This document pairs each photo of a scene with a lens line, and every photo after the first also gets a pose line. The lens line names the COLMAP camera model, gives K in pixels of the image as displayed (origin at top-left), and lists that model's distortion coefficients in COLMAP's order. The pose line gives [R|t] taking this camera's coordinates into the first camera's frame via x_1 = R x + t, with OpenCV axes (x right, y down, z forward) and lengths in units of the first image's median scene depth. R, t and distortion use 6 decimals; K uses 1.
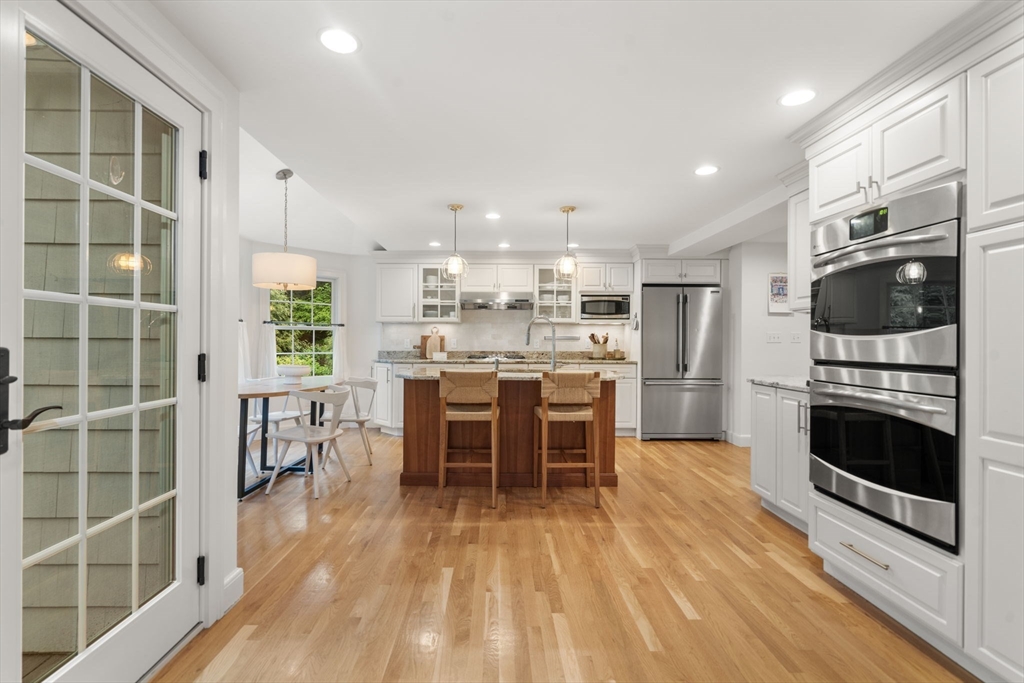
lens RADIAL K [[473.5, 0, 503.8], [0, 473.5, 340.9], [0, 0, 1]] dist [-0.000146, 0.001363]
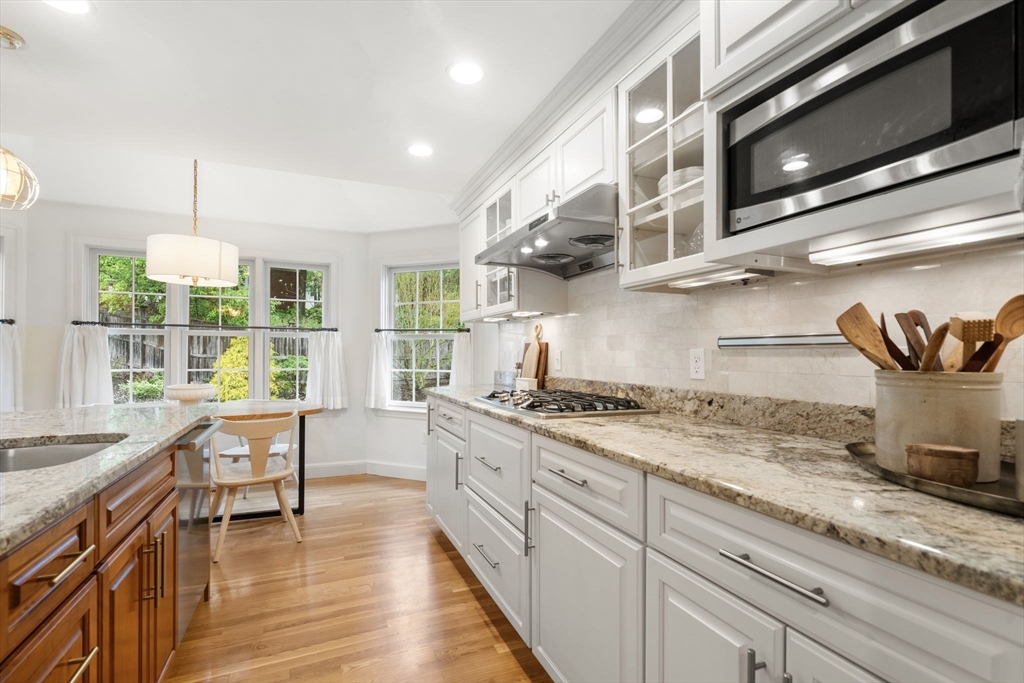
lens RADIAL K [[473.5, 0, 504.5], [0, 473.5, 344.5], [0, 0, 1]] dist [-0.000146, 0.001363]
pose [[0.363562, -0.020045, -0.931354, 0.320034], [-0.004643, 0.999717, -0.023329, 0.001838], [0.931558, 0.012806, 0.363366, 0.883268]]
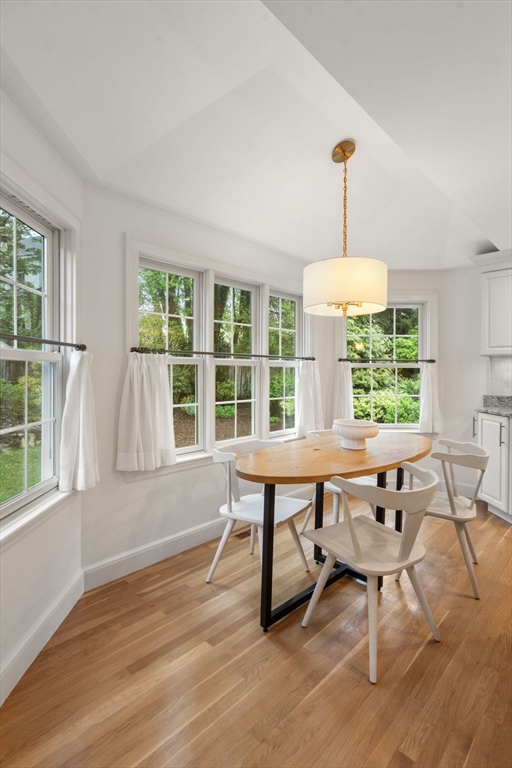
lens RADIAL K [[385.4, 0, 258.1], [0, 385.4, 376.2], [0, 0, 1]] dist [0.003547, 0.001328]
pose [[0.719316, 0.005338, -0.694663, -0.114060], [0.000639, 0.999965, 0.008346, -0.014923], [0.694683, -0.006448, 0.719287, 0.369883]]
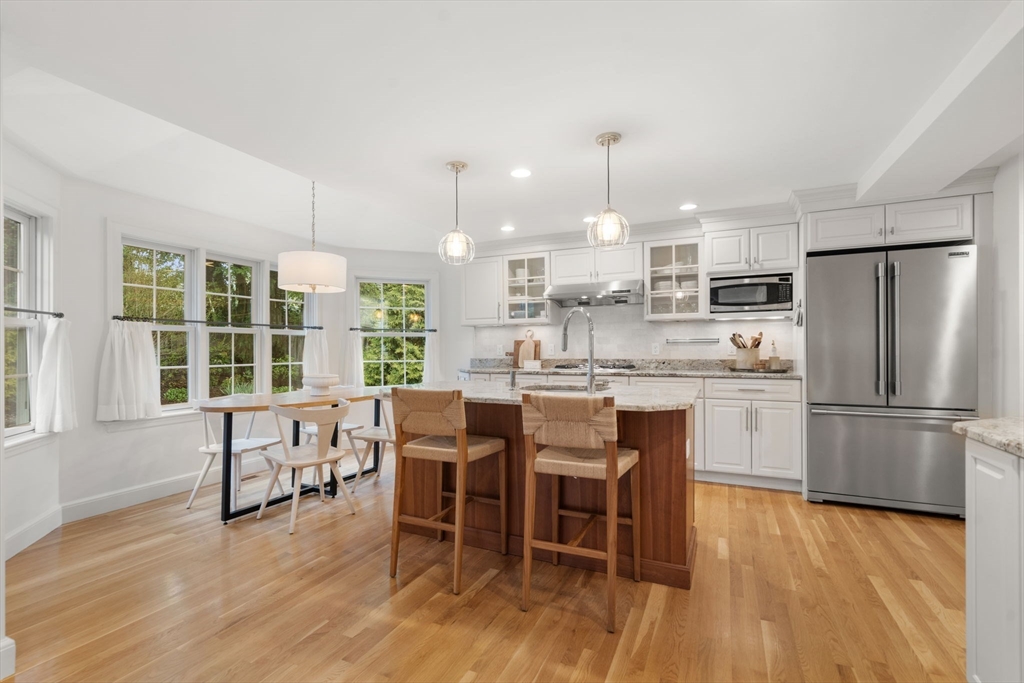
lens RADIAL K [[473.5, 0, 505.2], [0, 473.5, 346.9], [0, 0, 1]] dist [-0.000146, 0.001363]
pose [[0.899243, -0.009918, -0.437337, 0.202435], [0.009289, 0.999950, -0.003576, 0.003351], [0.437351, -0.000847, 0.899290, 0.254215]]
